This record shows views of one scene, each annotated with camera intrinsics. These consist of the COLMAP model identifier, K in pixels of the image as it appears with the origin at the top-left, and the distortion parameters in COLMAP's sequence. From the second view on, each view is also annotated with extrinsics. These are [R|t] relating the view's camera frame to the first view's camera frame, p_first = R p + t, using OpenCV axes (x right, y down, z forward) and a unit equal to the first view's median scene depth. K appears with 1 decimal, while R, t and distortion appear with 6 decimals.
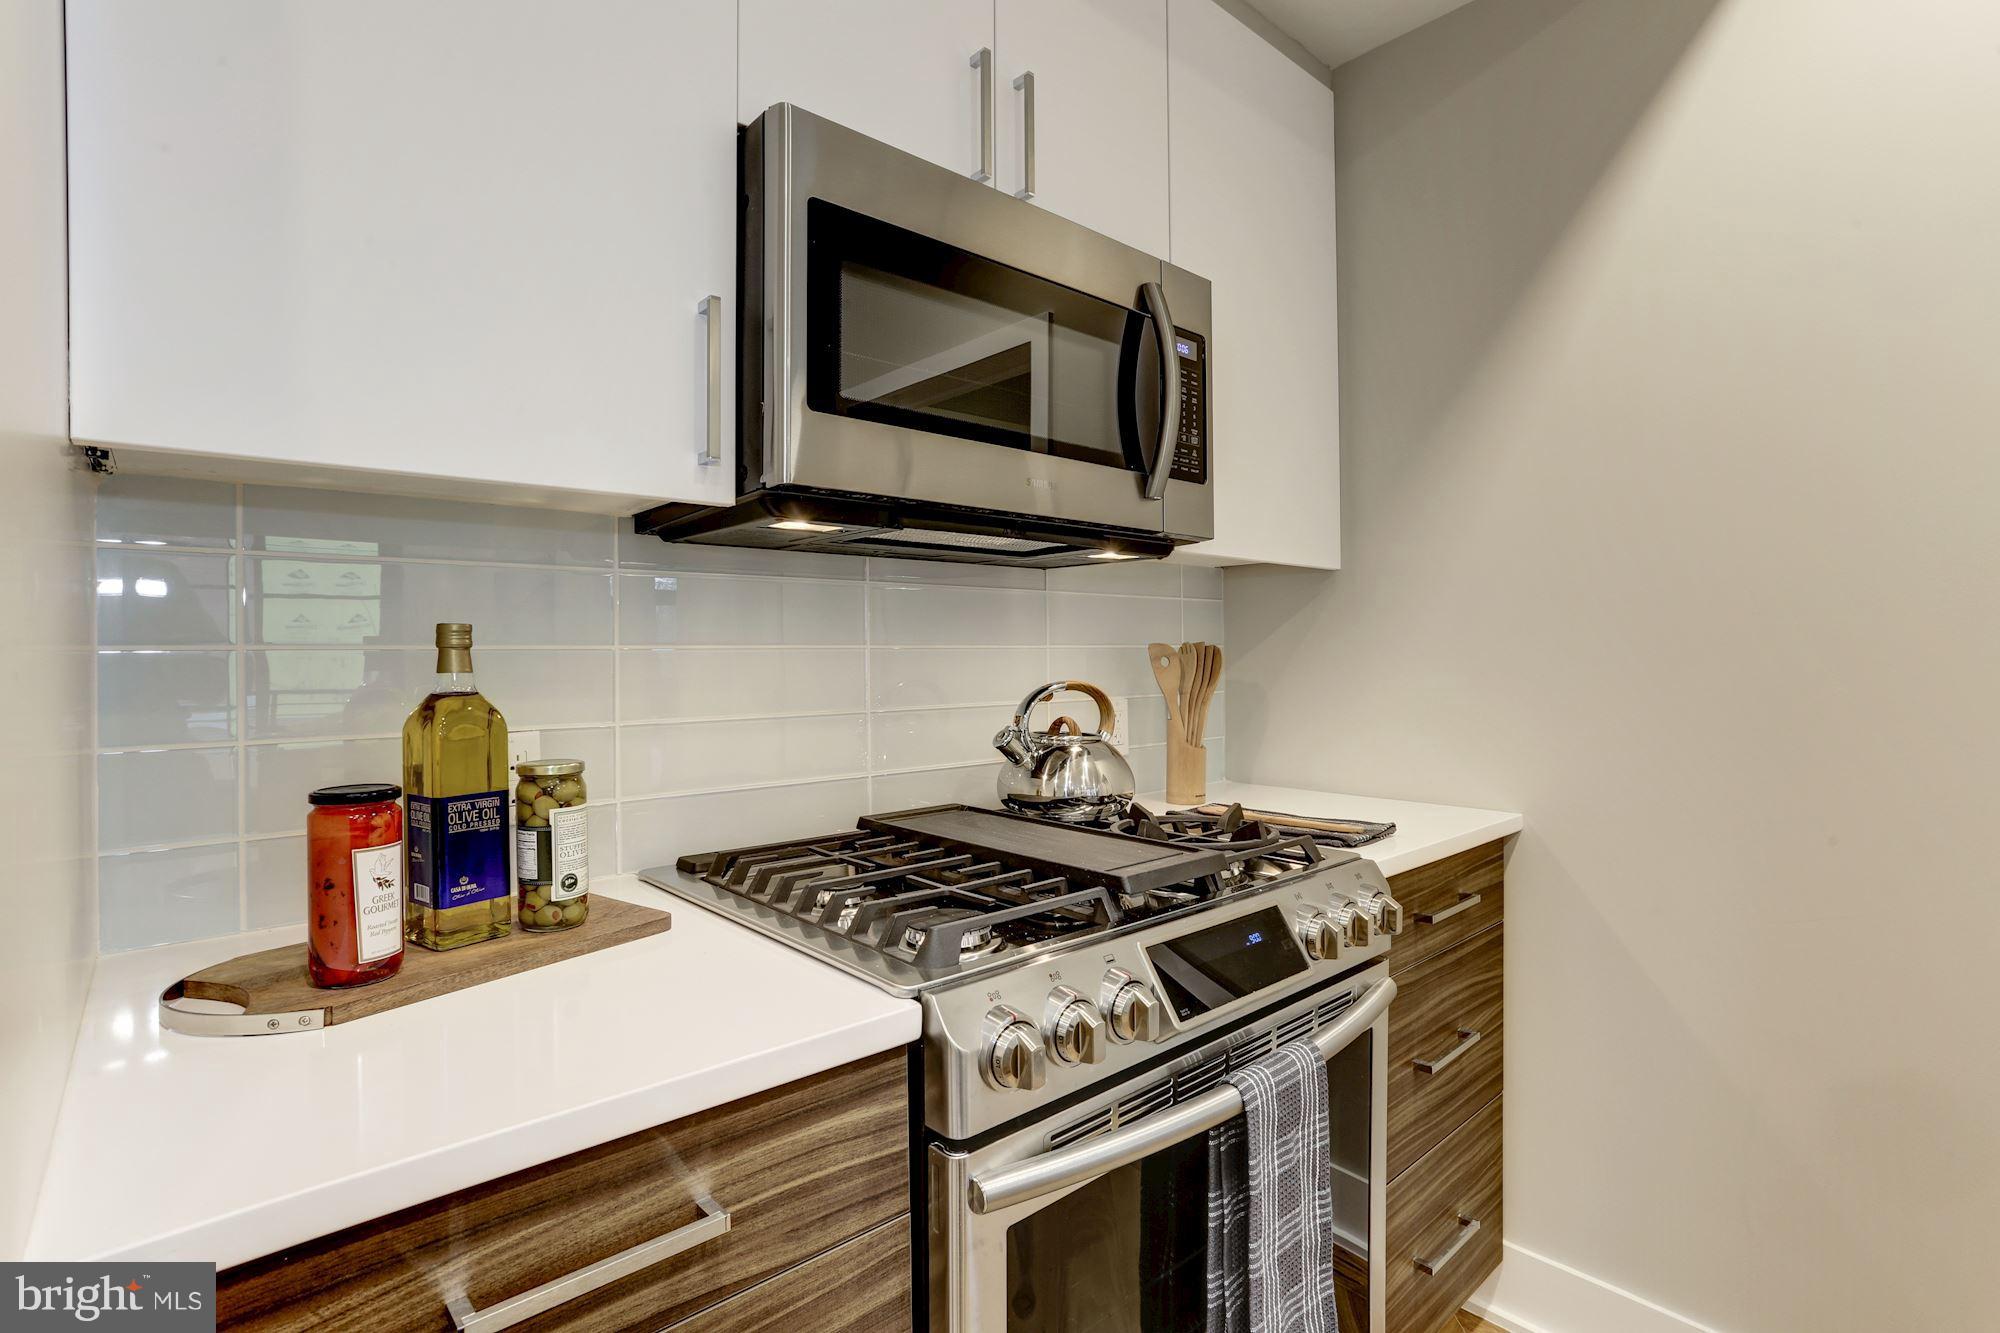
lens RADIAL K [[975.1, 0, 990.9], [0, 975.1, 656.7], [0, 0, 1]] dist [-0.025618, 0.015748]
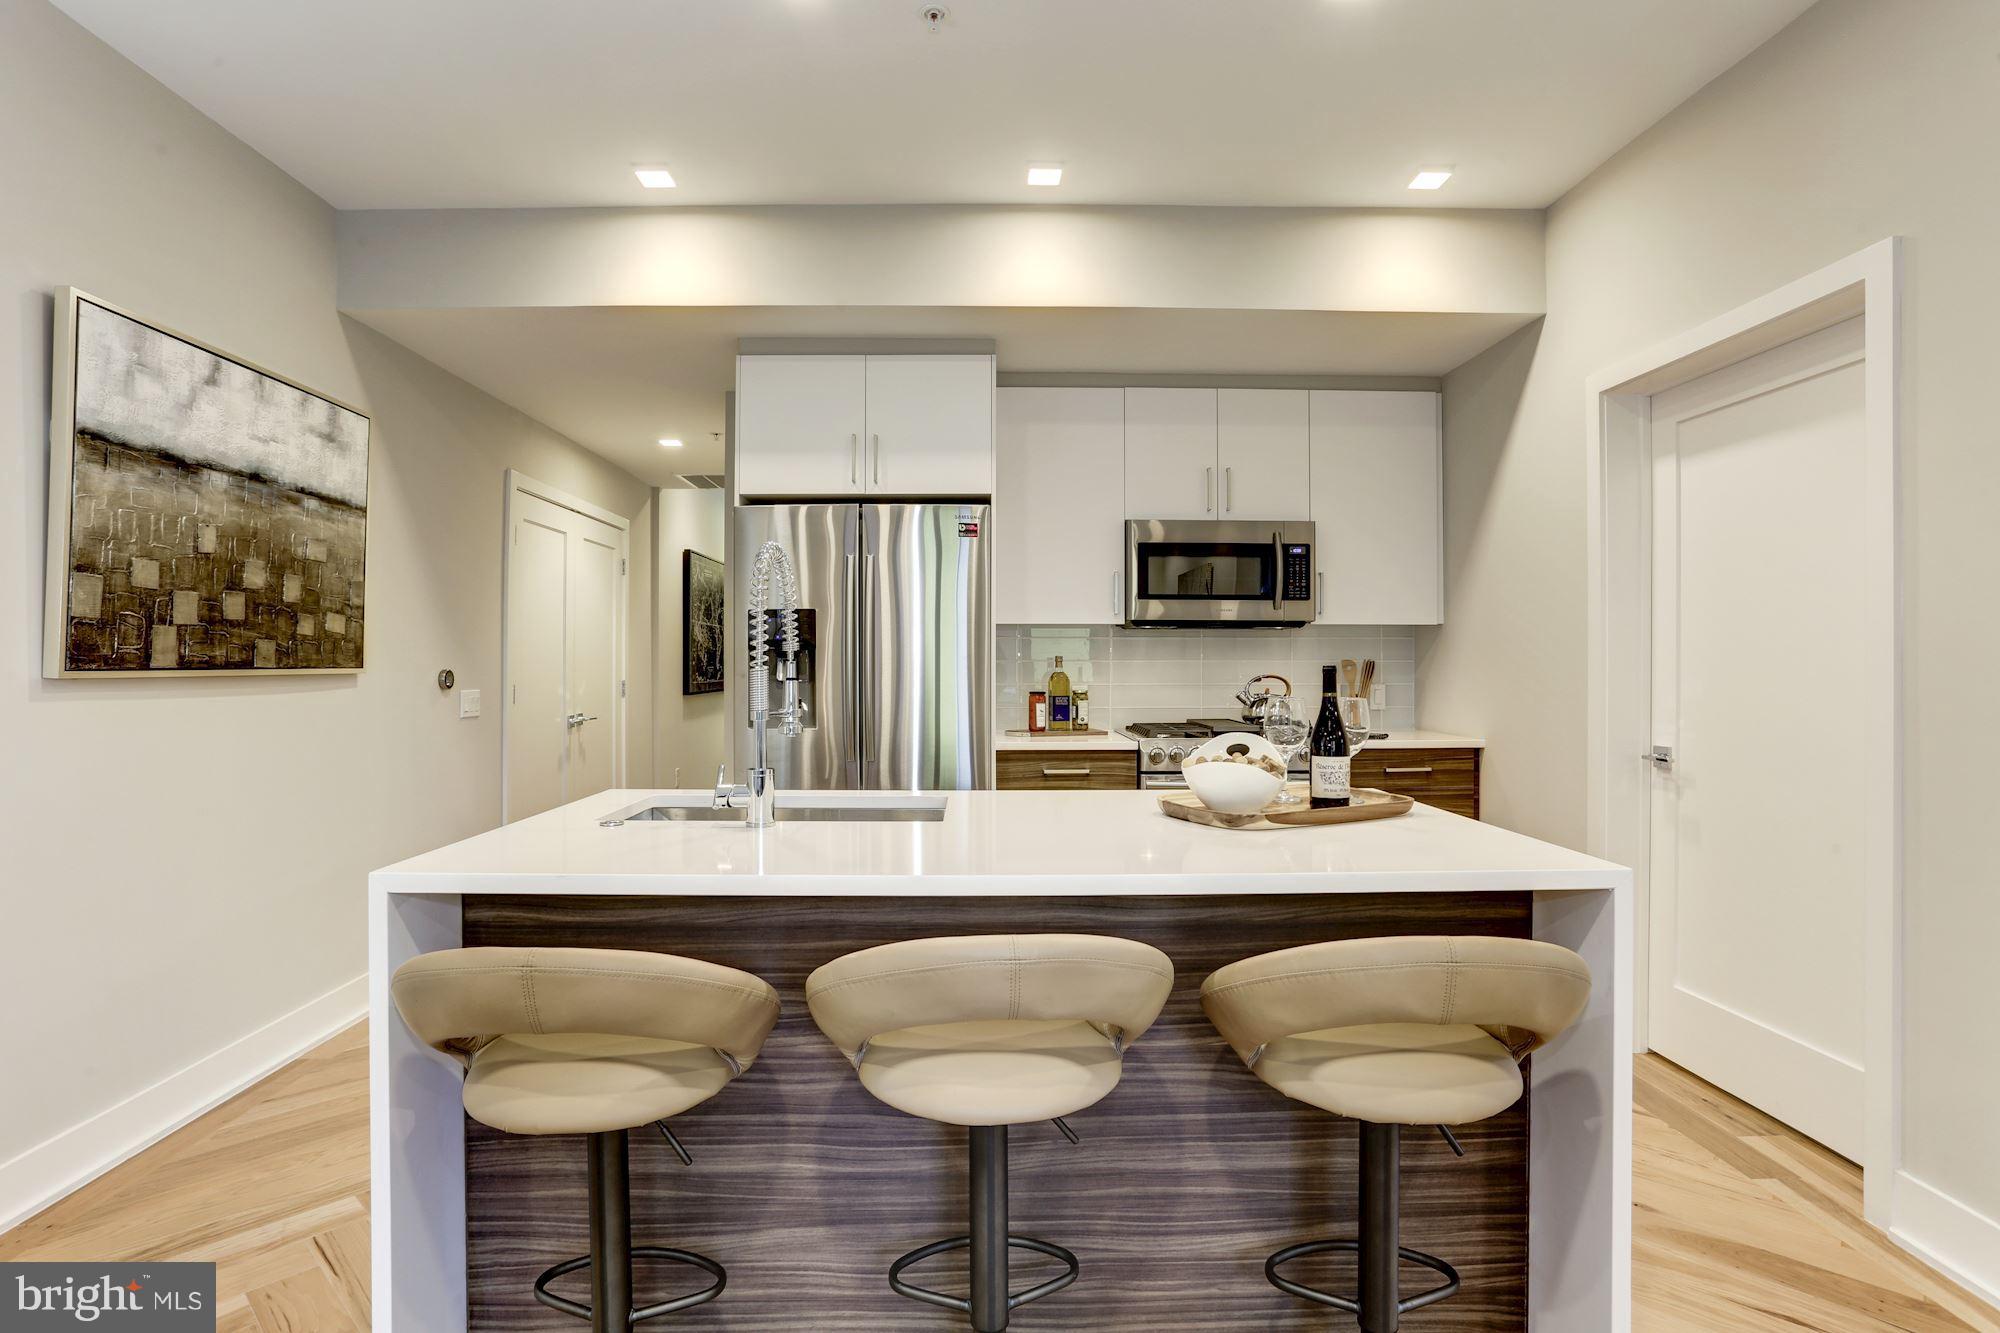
lens RADIAL K [[1019.7, 0, 1002.1], [0, 1019.7, 658.6], [0, 0, 1]] dist [-0.017907, 0.009474]
pose [[0.774936, 0.004689, -0.632022, 1.688025], [-0.006859, 0.999976, -0.000991, -0.013728], [0.632002, 0.005103, 0.774950, -2.129797]]
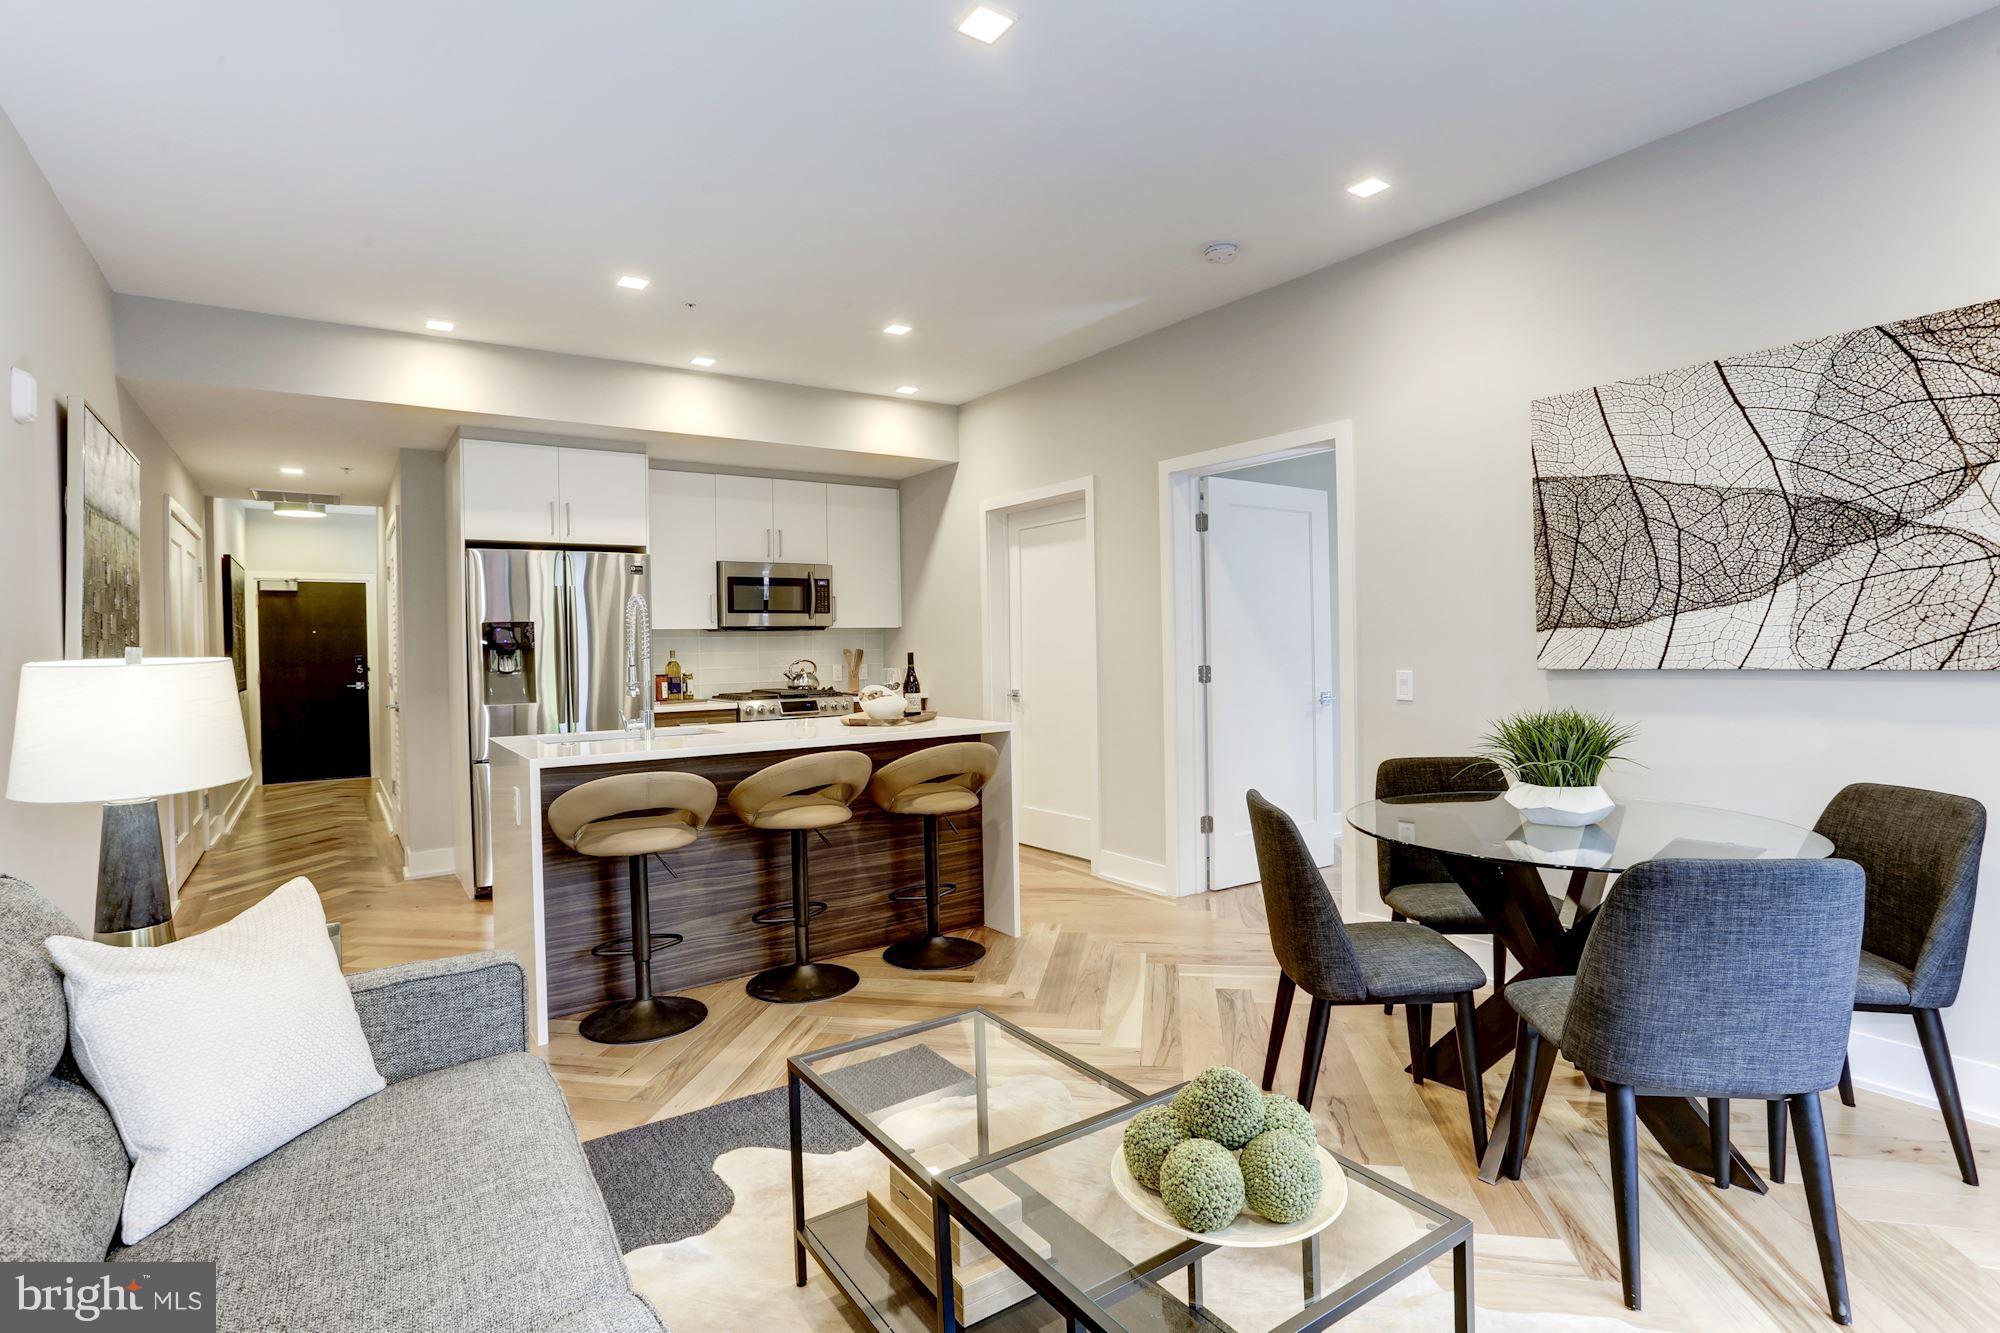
lens RADIAL K [[975.1, 0, 1004.3], [0, 975.1, 670.1], [0, 0, 1]] dist [-0.025618, 0.015748]
pose [[0.995452, -0.010182, -0.094716, 1.783885], [0.012367, 0.999670, 0.022510, -0.017567], [0.094456, -0.023579, 0.995250, -4.136455]]
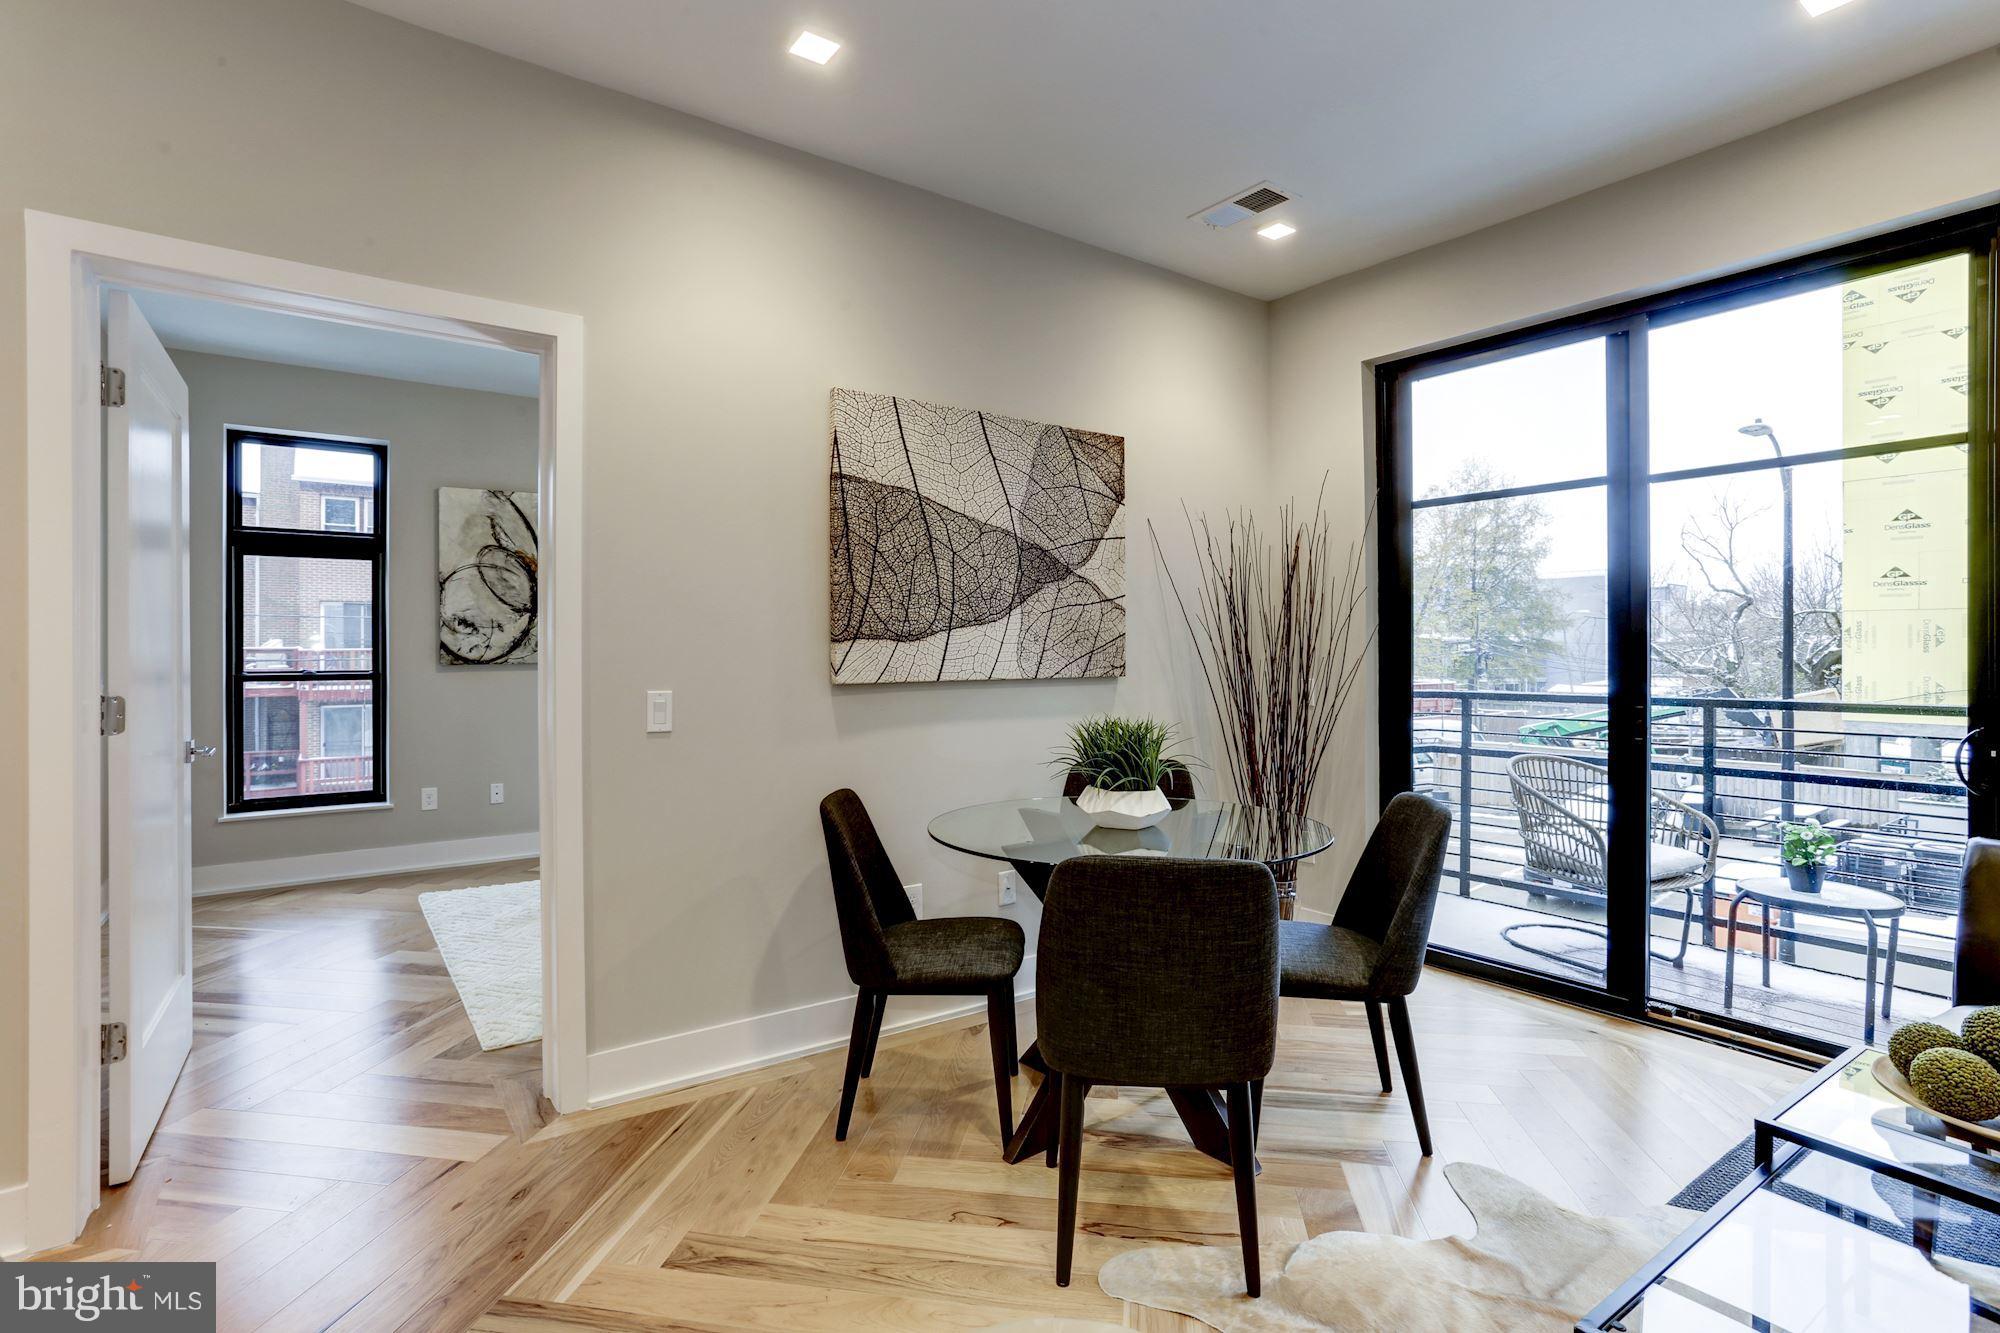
lens RADIAL K [[975.1, 0, 1017.4], [0, 975.1, 638.2], [0, 0, 1]] dist [-0.025618, 0.015748]
pose [[0.071824, 0.023362, 0.997144, 0.537320], [0.002962, 0.999716, -0.023635, 0.004713], [-0.997413, 0.004651, 0.071734, -1.805018]]
